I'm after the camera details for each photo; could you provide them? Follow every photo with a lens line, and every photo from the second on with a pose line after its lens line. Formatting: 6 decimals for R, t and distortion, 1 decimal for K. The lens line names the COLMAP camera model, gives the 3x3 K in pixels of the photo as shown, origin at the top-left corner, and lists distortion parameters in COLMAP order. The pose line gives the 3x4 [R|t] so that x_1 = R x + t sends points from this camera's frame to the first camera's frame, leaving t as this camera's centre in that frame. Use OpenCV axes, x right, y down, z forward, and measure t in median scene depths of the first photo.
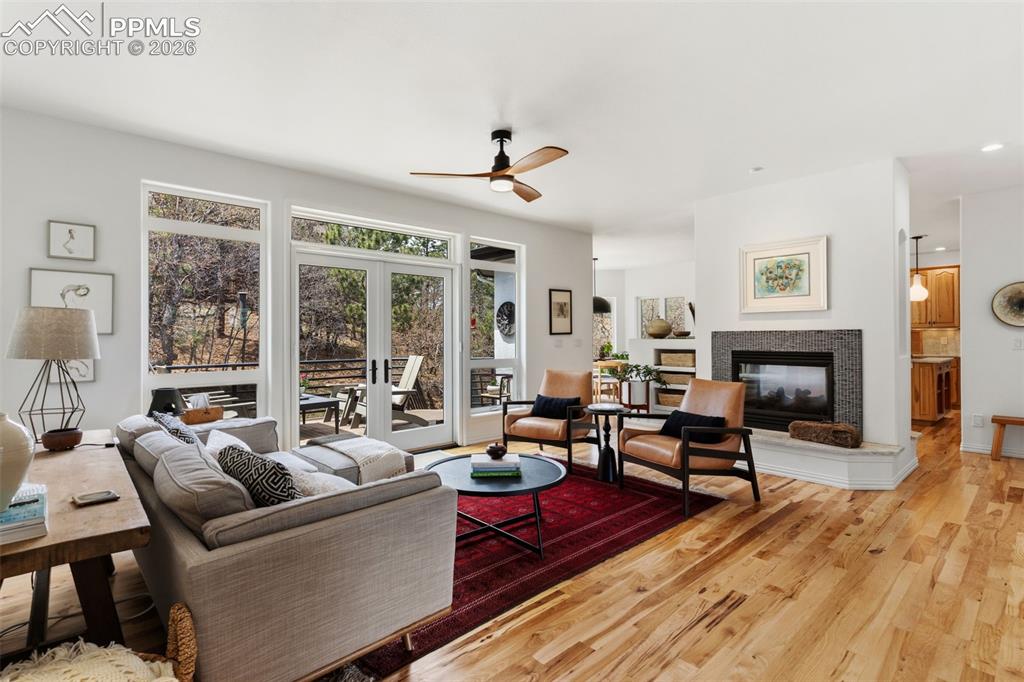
lens RADIAL K [[492.9, 0, 503.6], [0, 492.9, 334.0], [0, 0, 1]] dist [0.003073, 0.000089]
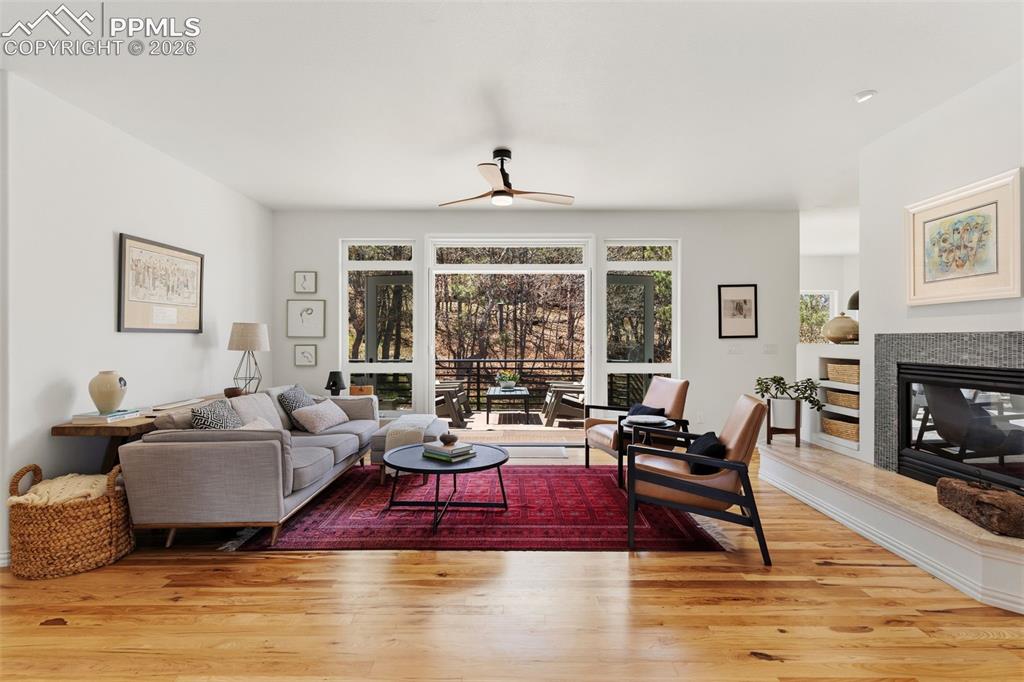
lens RADIAL K [[492.9, 0, 502.4], [0, 492.9, 342.4], [0, 0, 1]] dist [0.003073, 0.000089]
pose [[0.738233, 0.008451, -0.674493, 0.615992], [-0.000799, 0.999932, 0.011654, -0.001400], [0.674546, -0.008064, 0.738189, 0.166263]]
